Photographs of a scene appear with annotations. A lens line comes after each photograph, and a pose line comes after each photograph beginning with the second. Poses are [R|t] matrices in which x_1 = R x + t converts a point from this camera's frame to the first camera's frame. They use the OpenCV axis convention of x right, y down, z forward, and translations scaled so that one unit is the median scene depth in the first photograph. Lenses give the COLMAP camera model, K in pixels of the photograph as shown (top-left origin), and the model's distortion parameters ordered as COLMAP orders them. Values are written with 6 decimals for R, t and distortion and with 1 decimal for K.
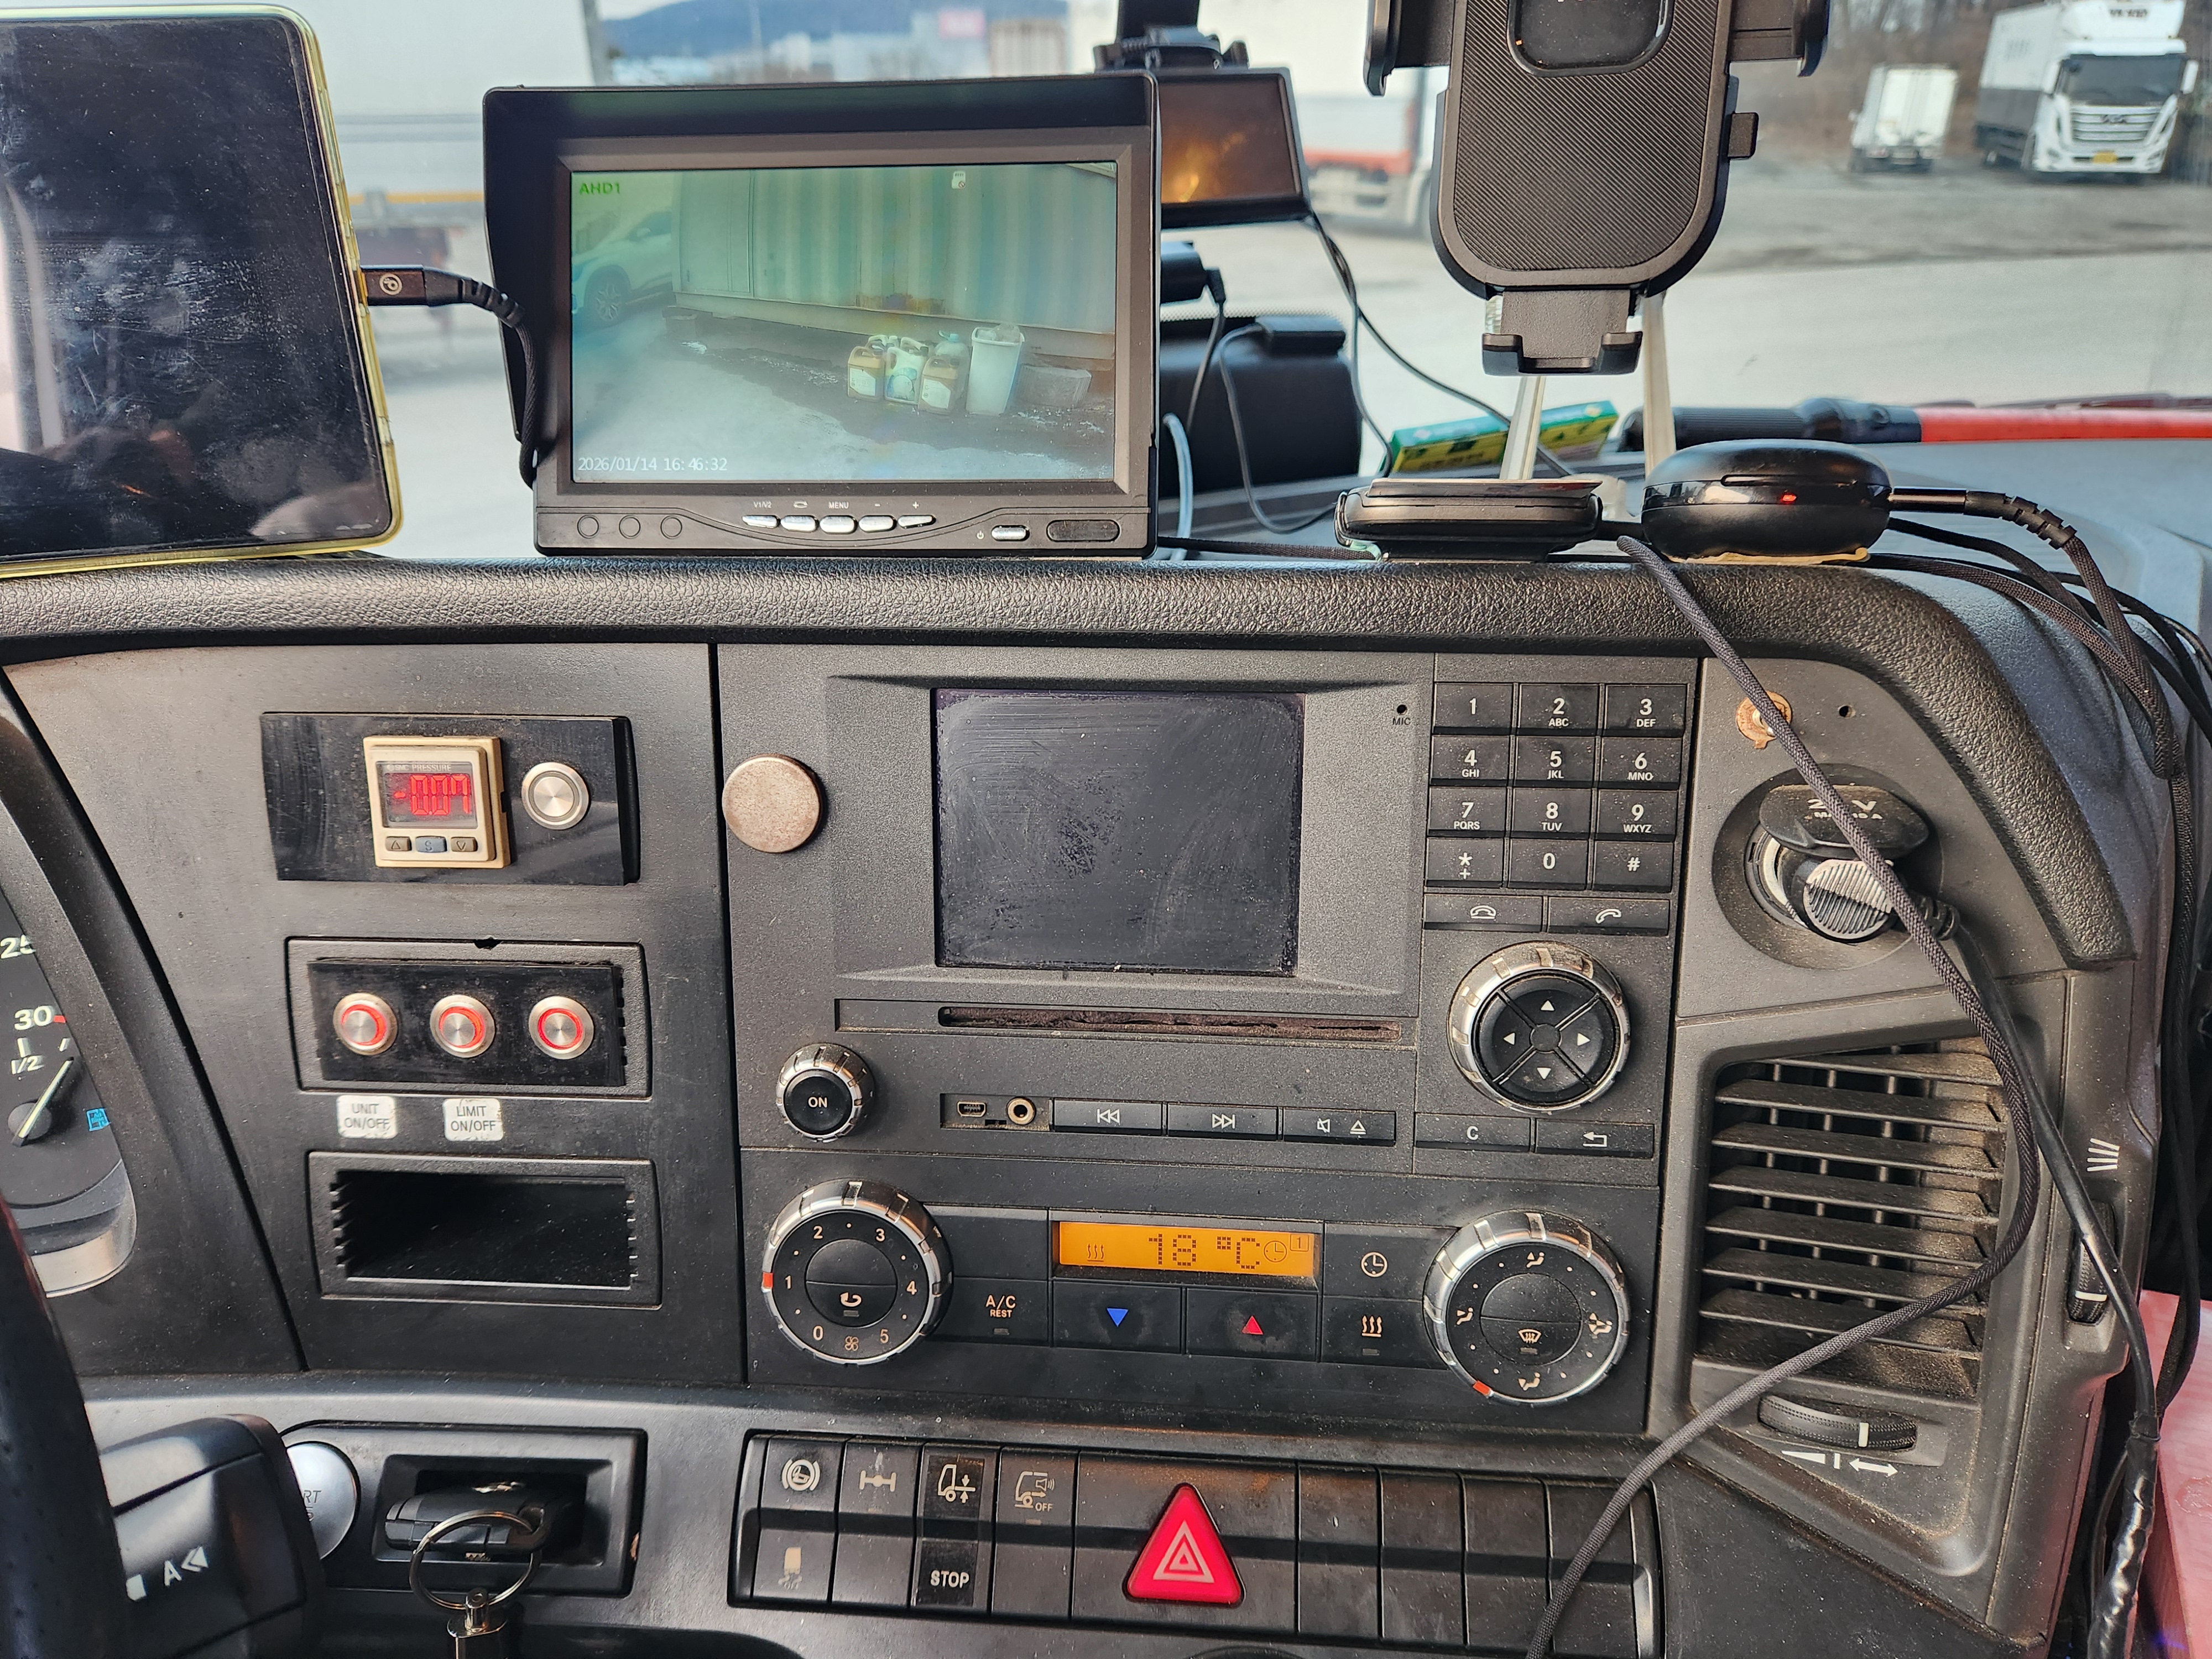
lens RADIAL K [[1538.7, 0, 1106.0], [0, 1538.7, 829.5], [0, 0, 1]] dist [0.058380, -0.059721]
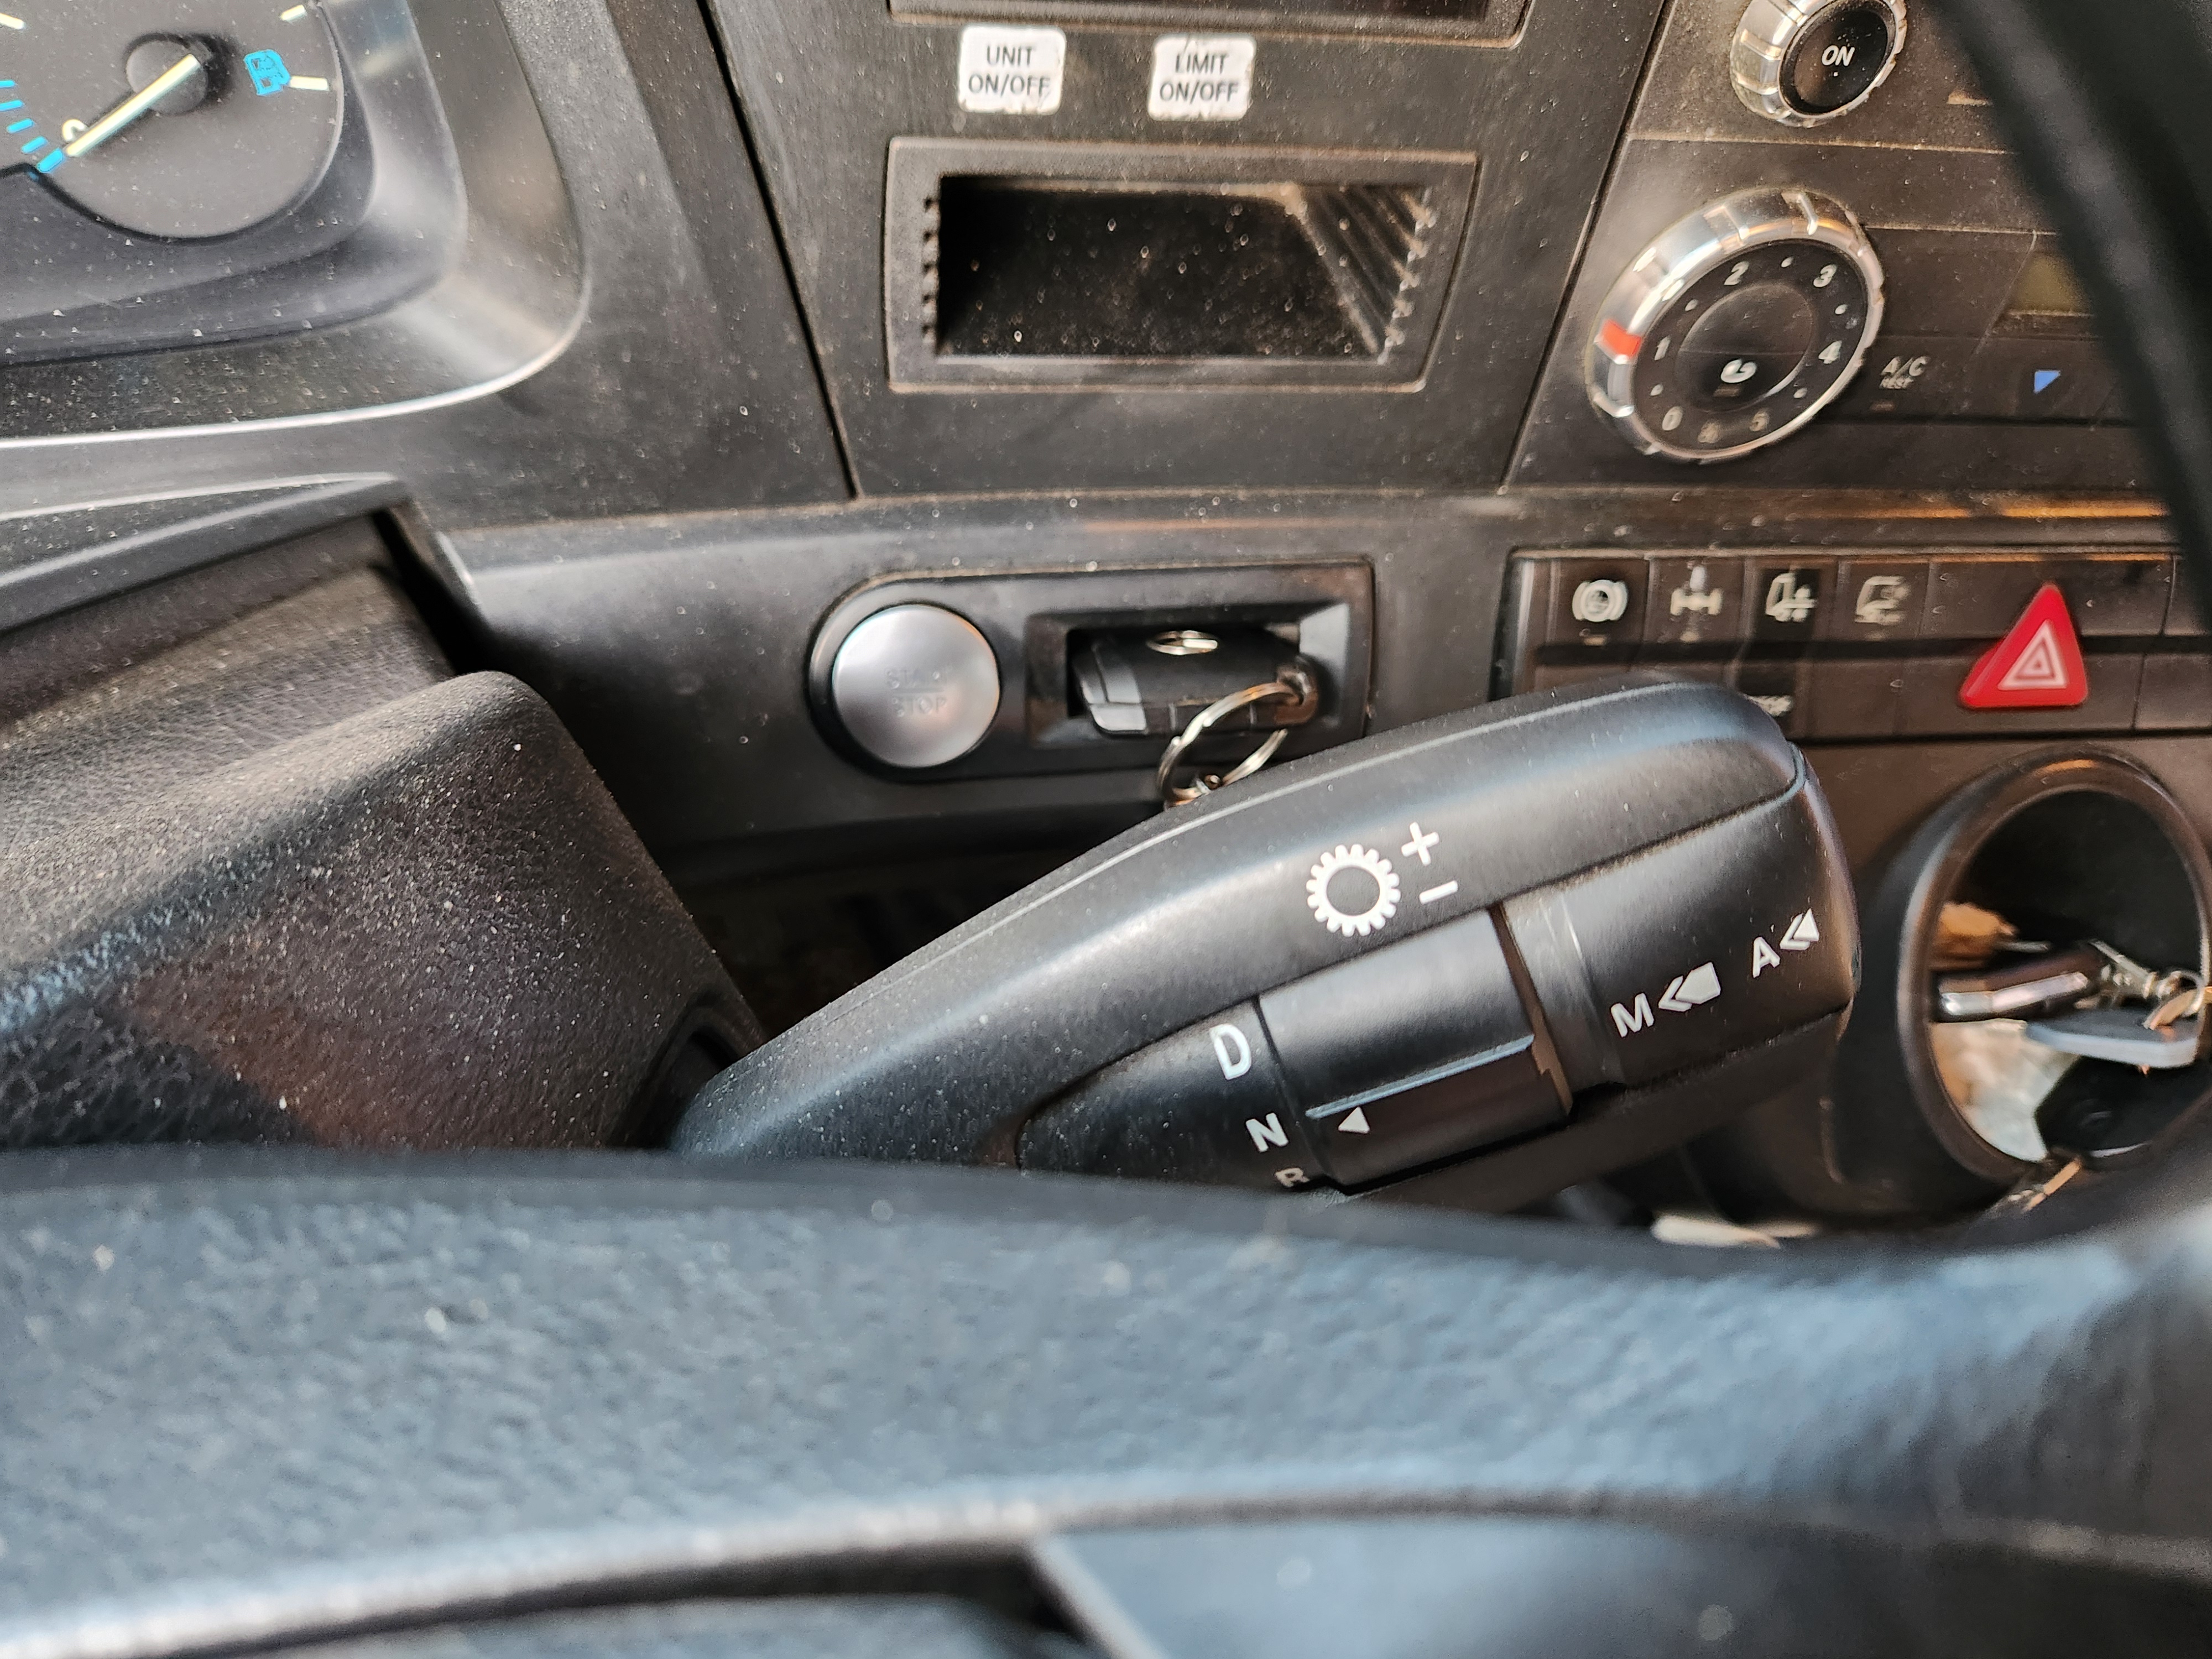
lens RADIAL K [[1554.0, 0, 1115.5], [0, 1554.0, 878.0], [0, 0, 1]] dist [-0.006690, -0.005376]
pose [[0.966256, -0.115045, 0.230466, -0.600506], [-0.052148, 0.788824, 0.612403, 0.071750], [-0.252251, -0.603756, 0.756206, 0.402599]]
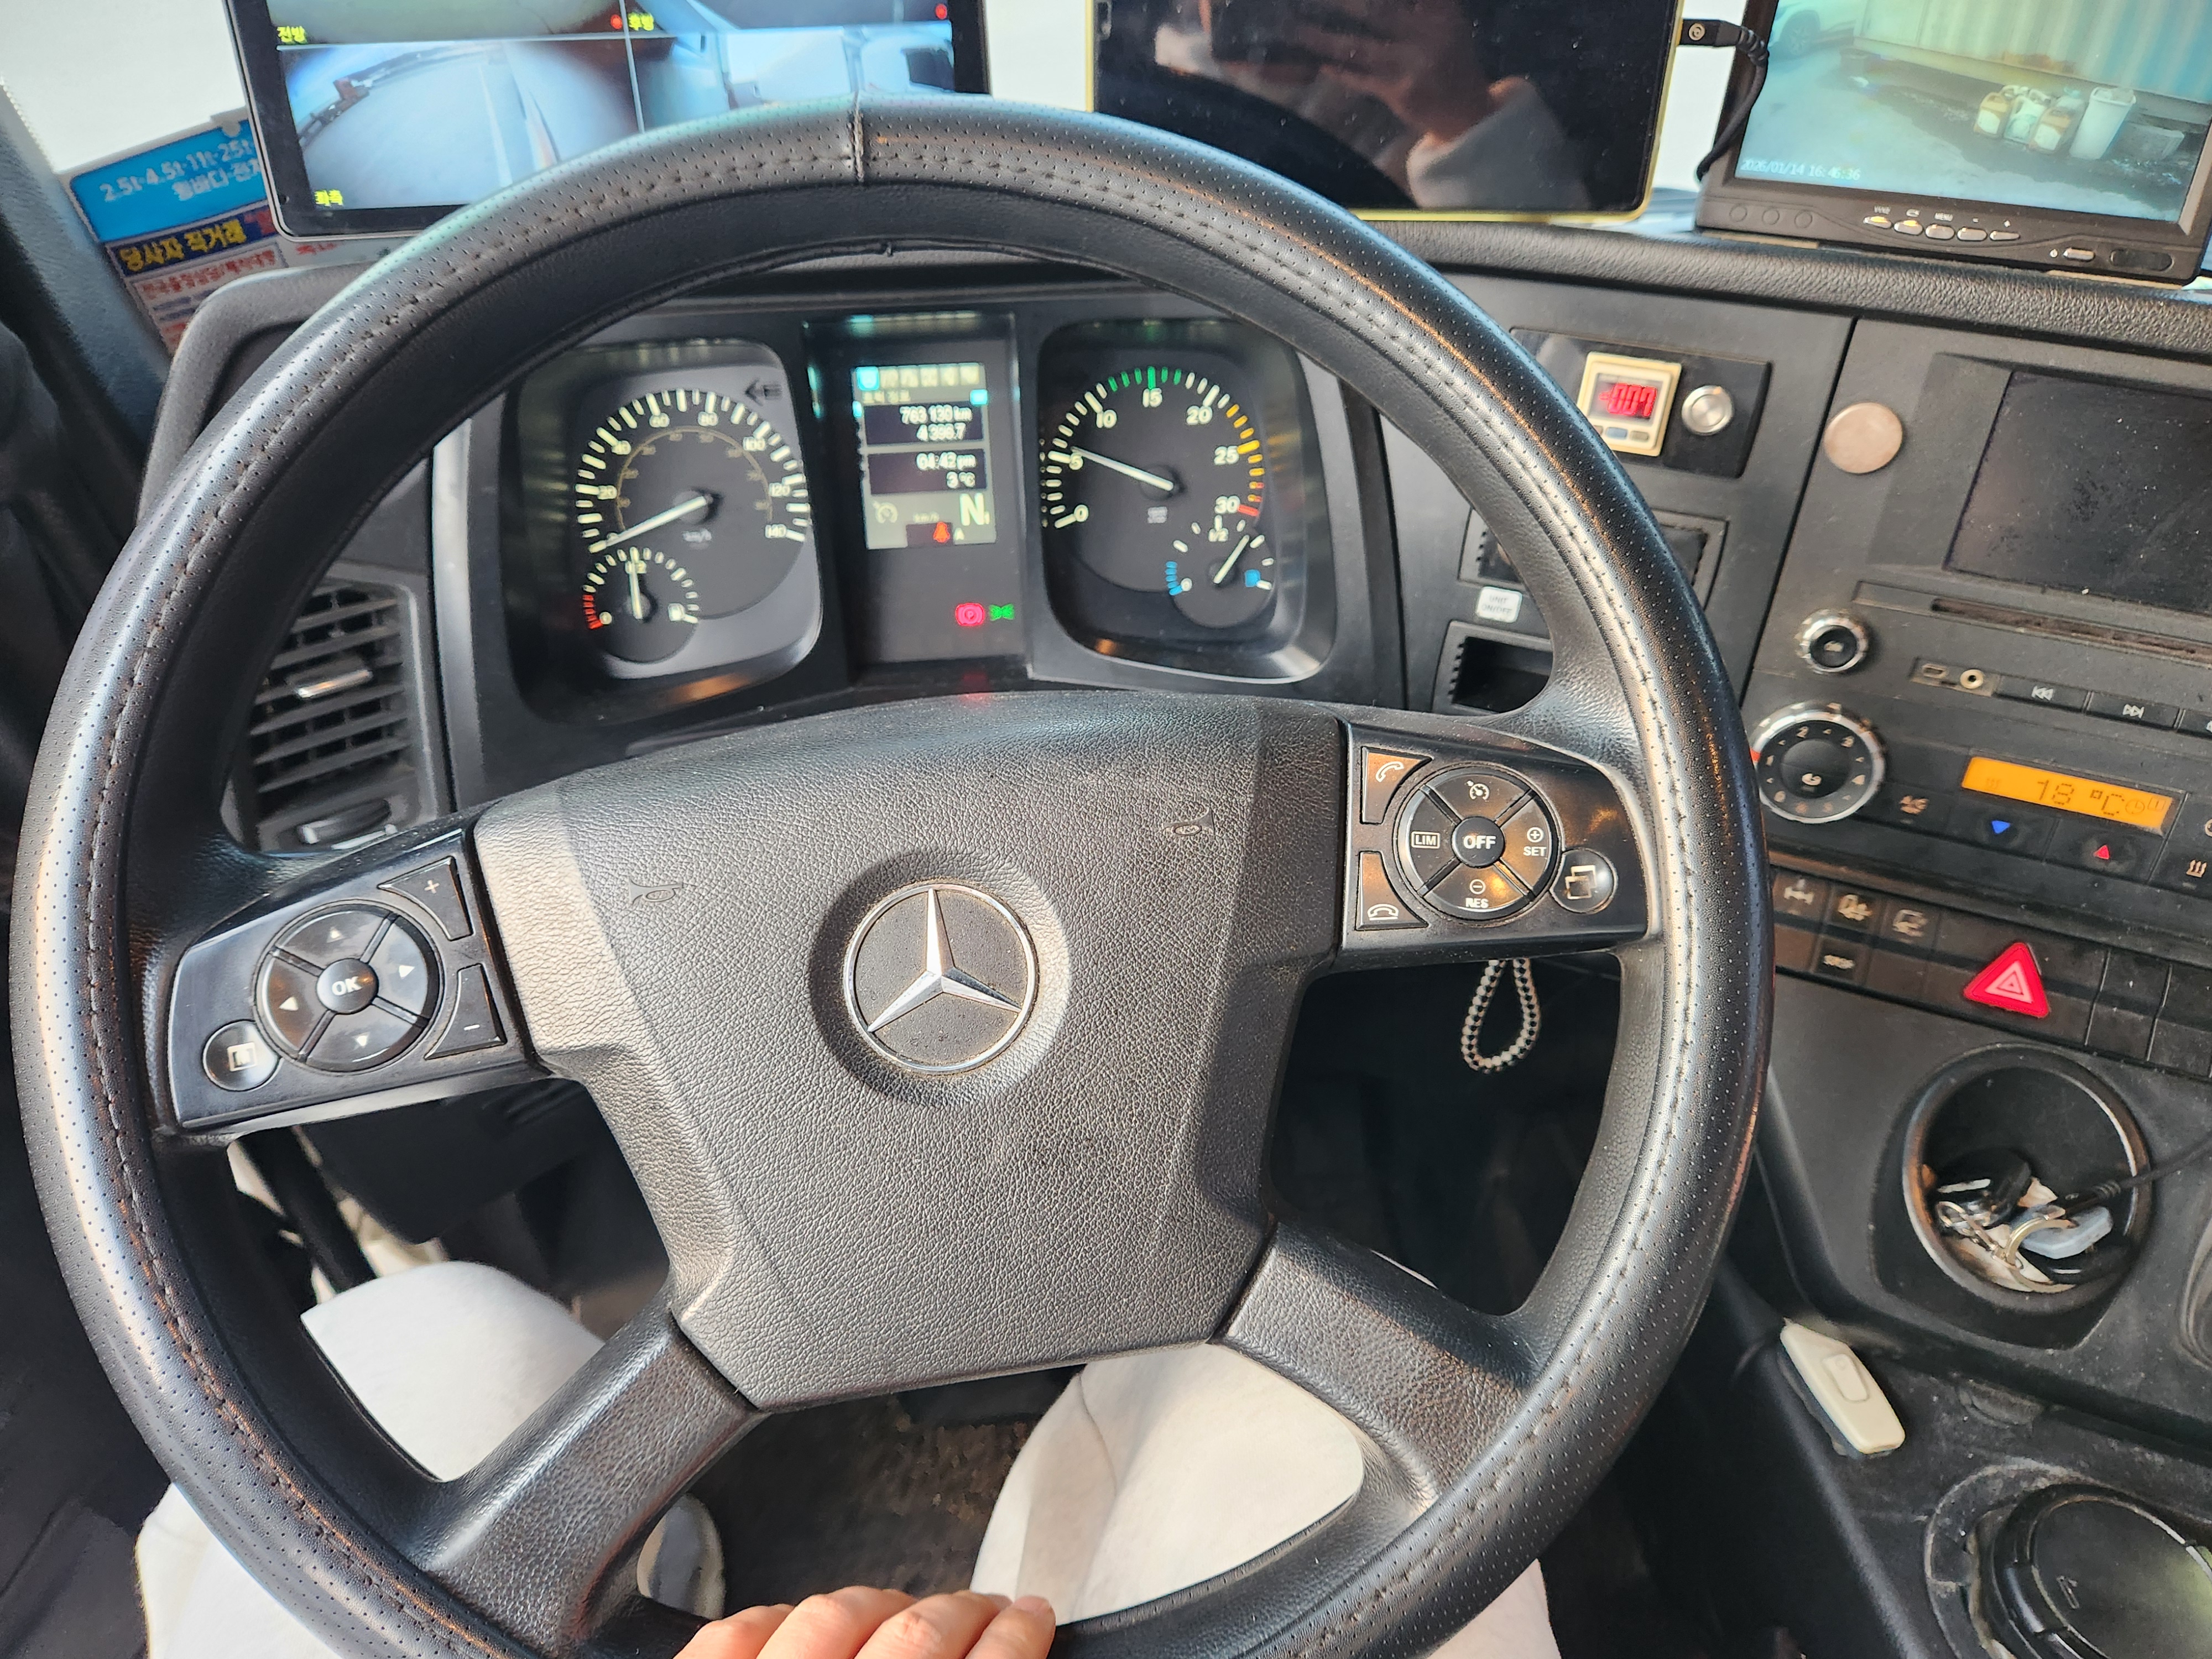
lens RADIAL K [[1487.8, 0, 1111.1], [0, 1487.8, 809.3], [0, 0, 1]] dist [0.052143, -0.054976]
pose [[0.952449, 0.204144, -0.226200, -0.464978], [-0.142265, 0.954432, 0.262338, 0.042985], [0.269447, -0.217683, 0.938090, -0.549063]]
